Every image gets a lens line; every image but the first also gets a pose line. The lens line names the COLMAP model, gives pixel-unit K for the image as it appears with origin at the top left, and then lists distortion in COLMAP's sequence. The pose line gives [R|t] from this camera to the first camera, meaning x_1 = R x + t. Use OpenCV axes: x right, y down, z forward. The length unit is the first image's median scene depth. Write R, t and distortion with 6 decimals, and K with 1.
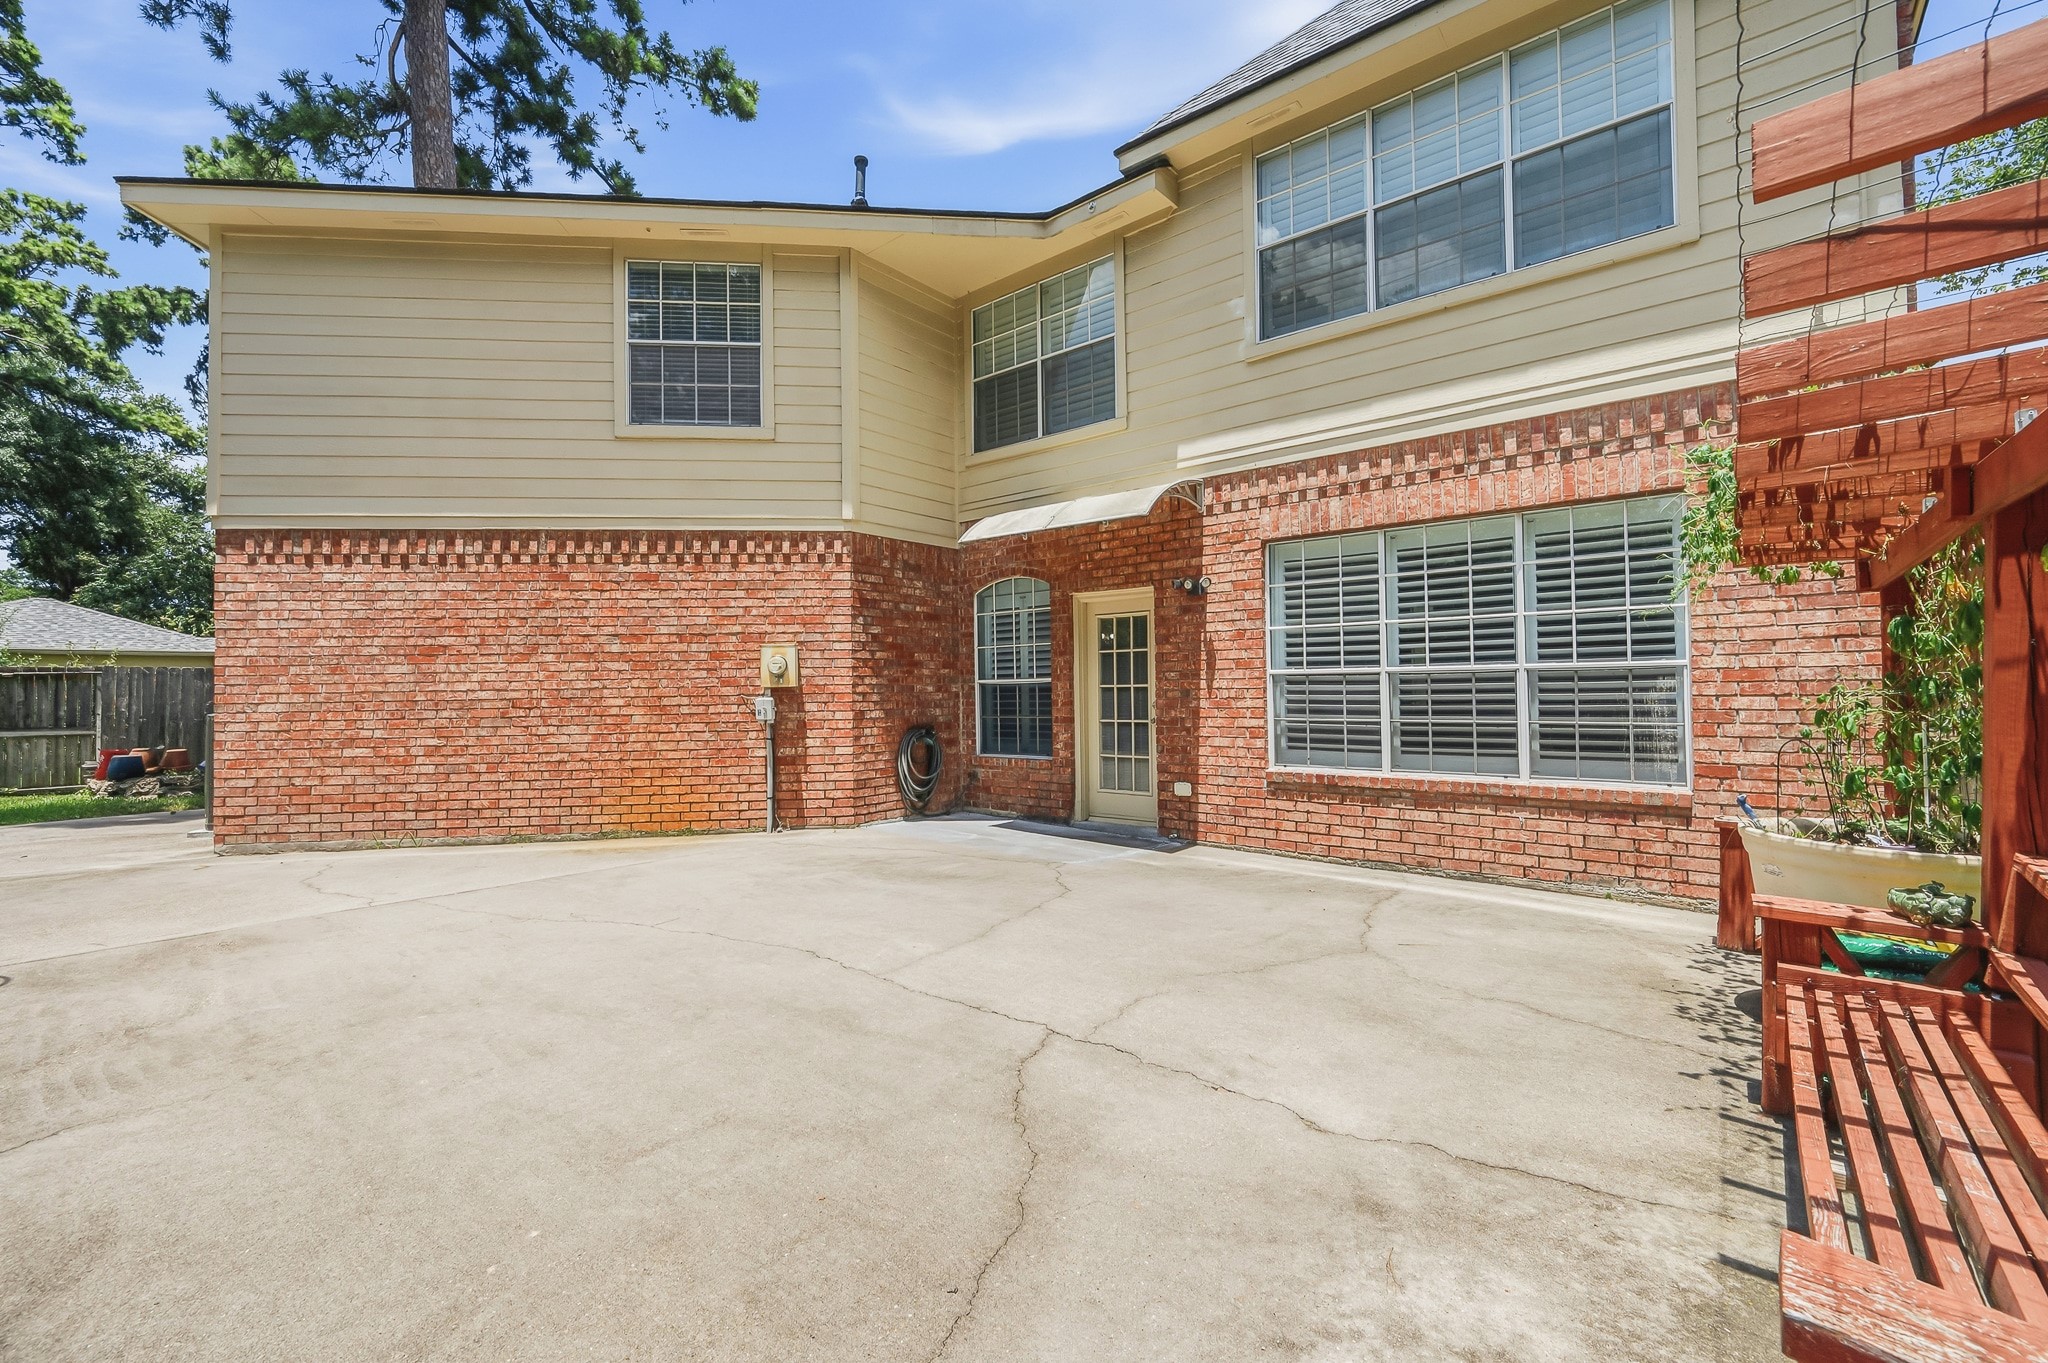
lens RADIAL K [[851.6, 0, 1024.0], [0, 851.6, 681.5], [0, 0, 1]] dist [0.000541, 0.000084]
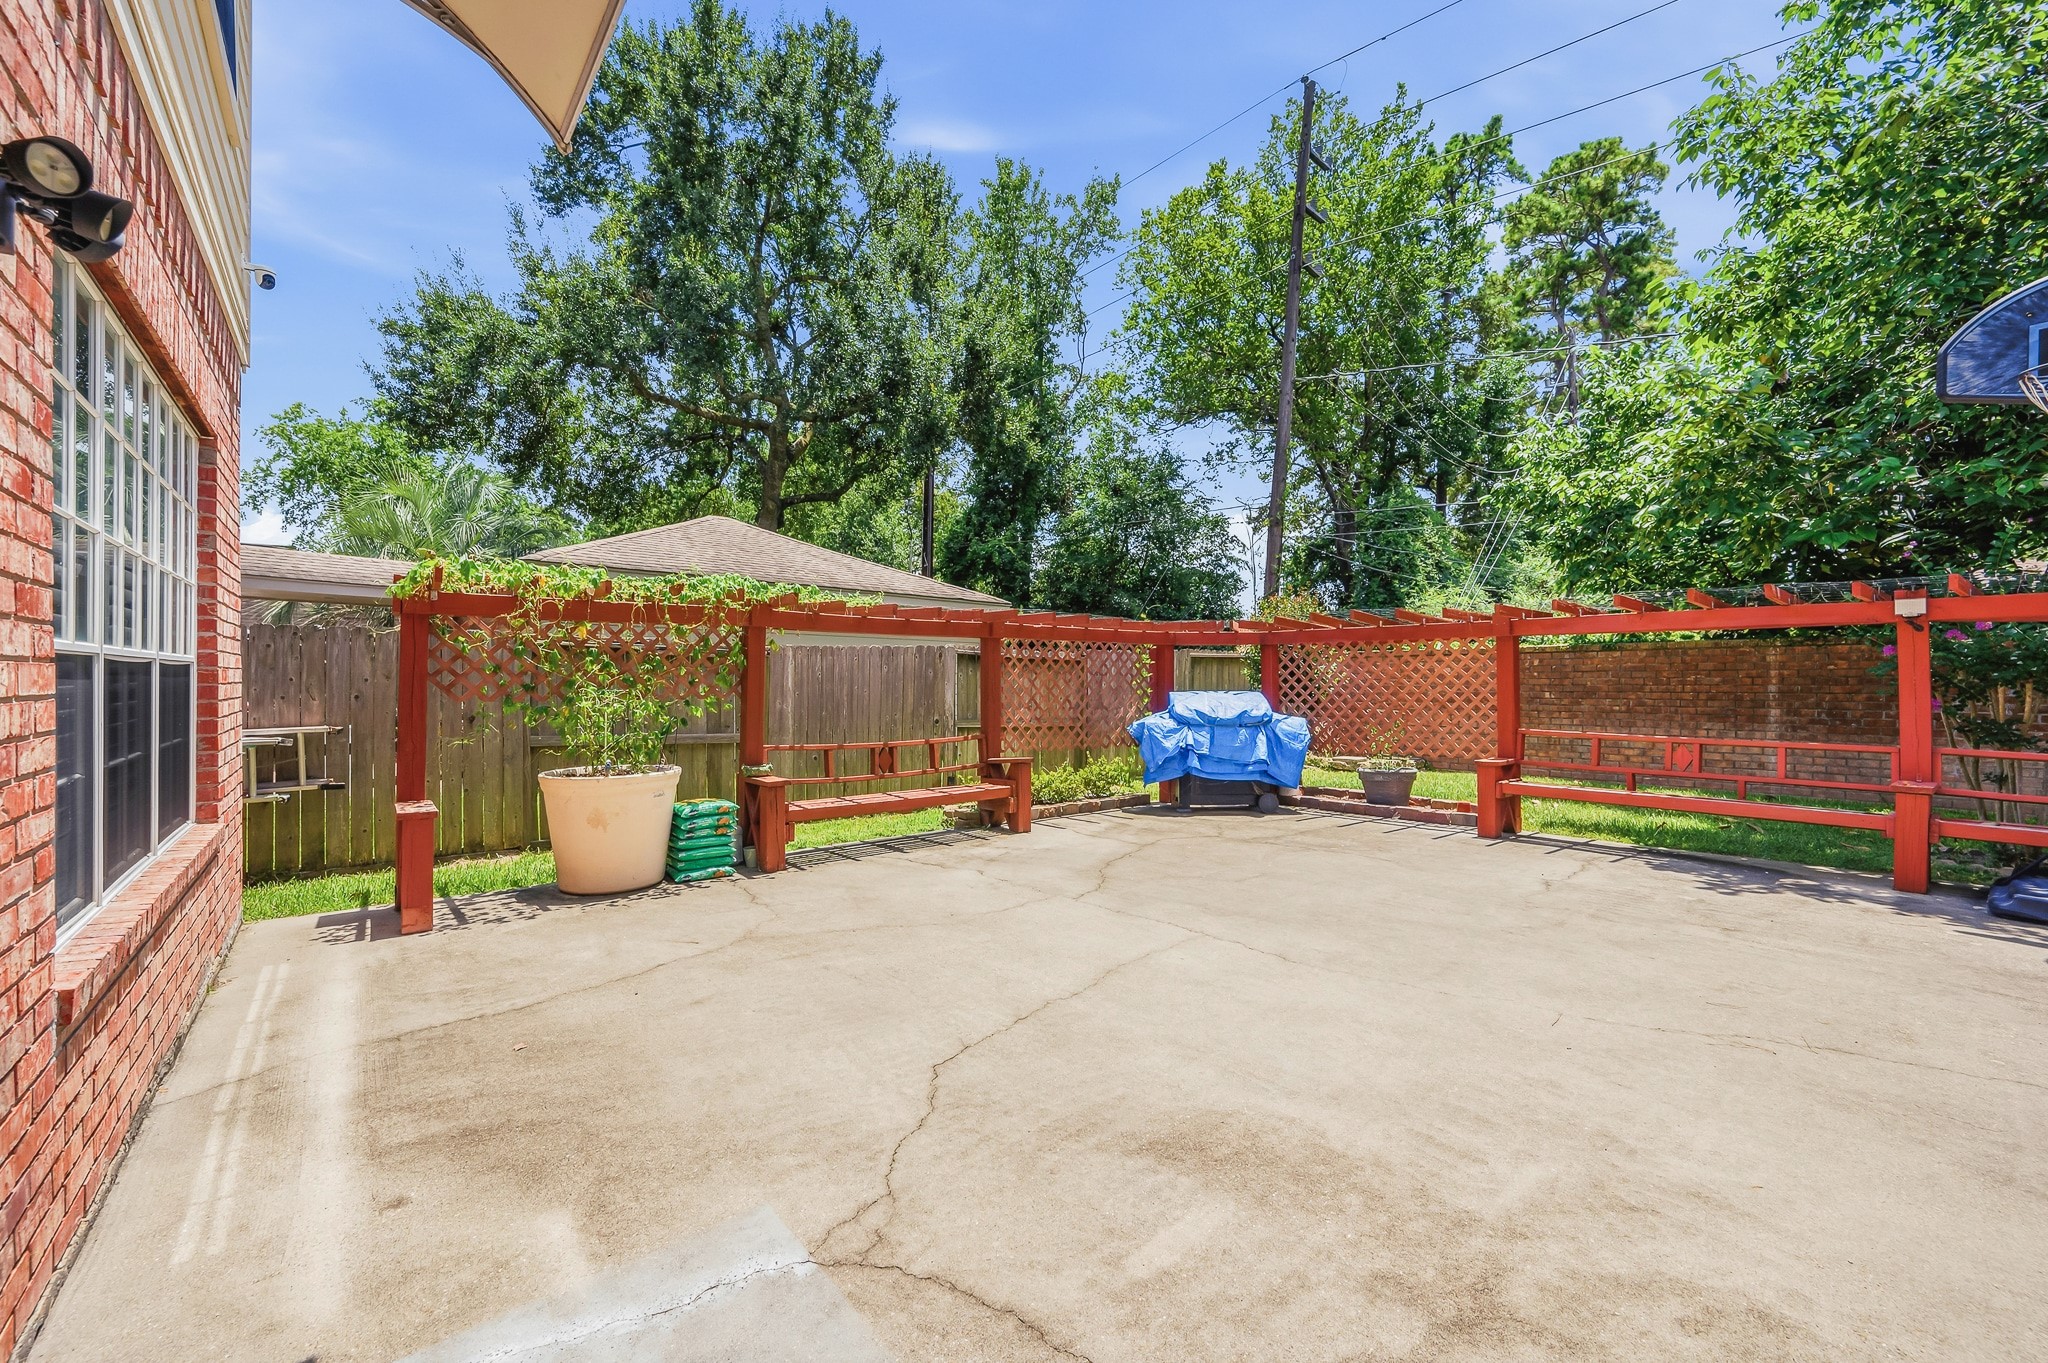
lens RADIAL K [[822.3, 0, 1021.8], [0, 822.3, 692.7], [0, 0, 1]] dist [-0.000112, 0.000183]
pose [[-0.981391, 0.002471, 0.192005, -0.069179], [0.003027, 0.999992, 0.002599, 0.005298], [-0.191997, 0.003132, -0.981390, 1.039054]]
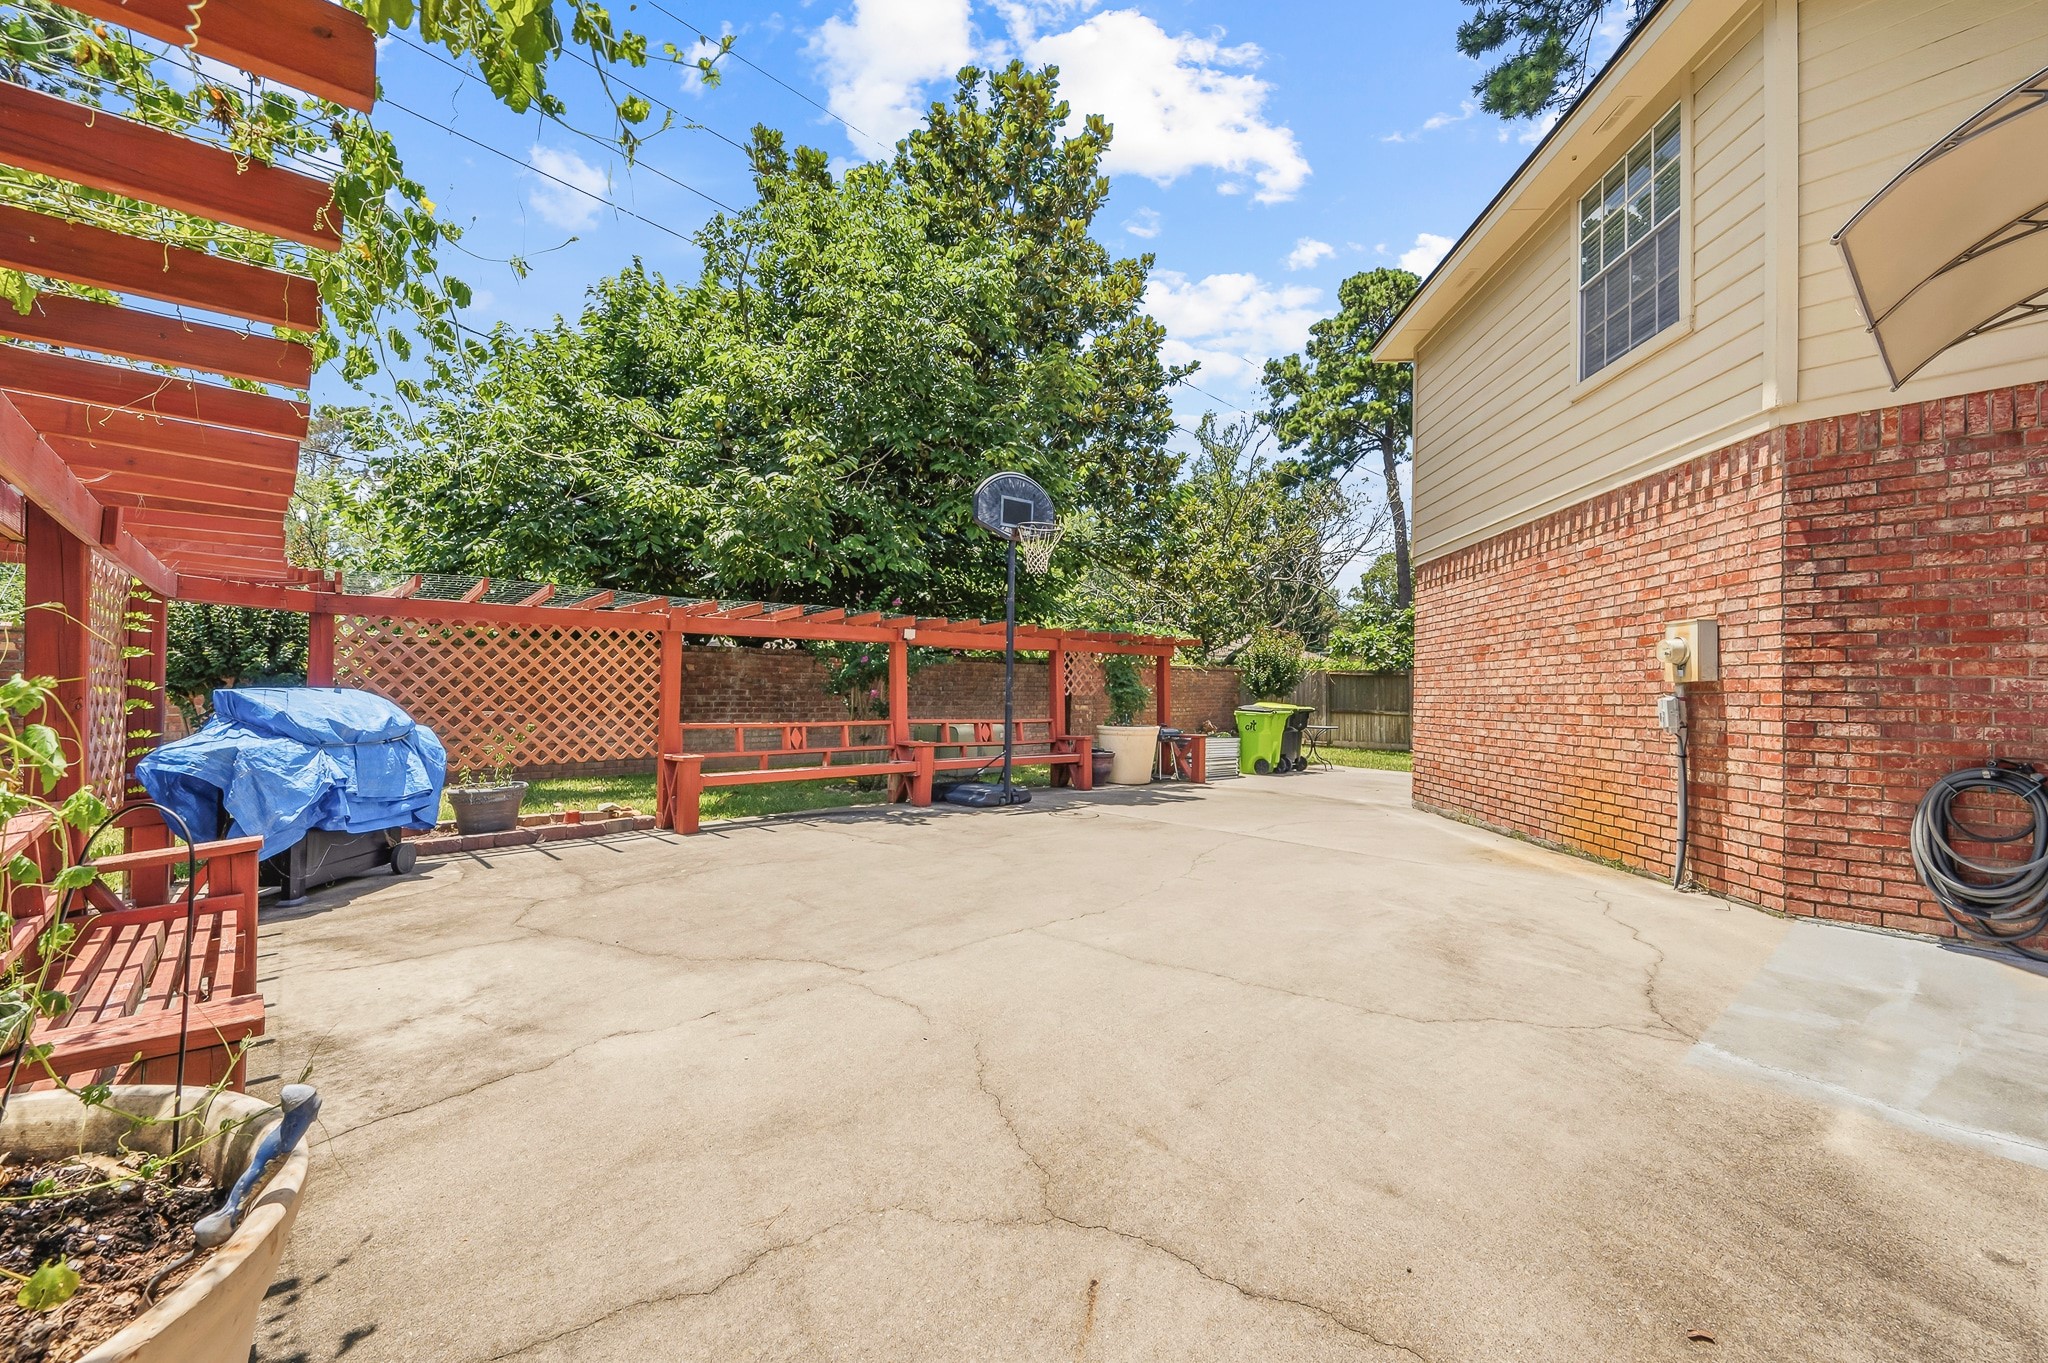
lens RADIAL K [[871.7, 0, 1035.6], [0, 871.7, 641.5], [0, 0, 1]] dist [-0.001569, 0.003296]
pose [[-0.144921, -0.048629, -0.988248, 0.489911], [0.003648, 0.998758, -0.049681, 0.006827], [0.989437, -0.010805, -0.144564, 0.571442]]
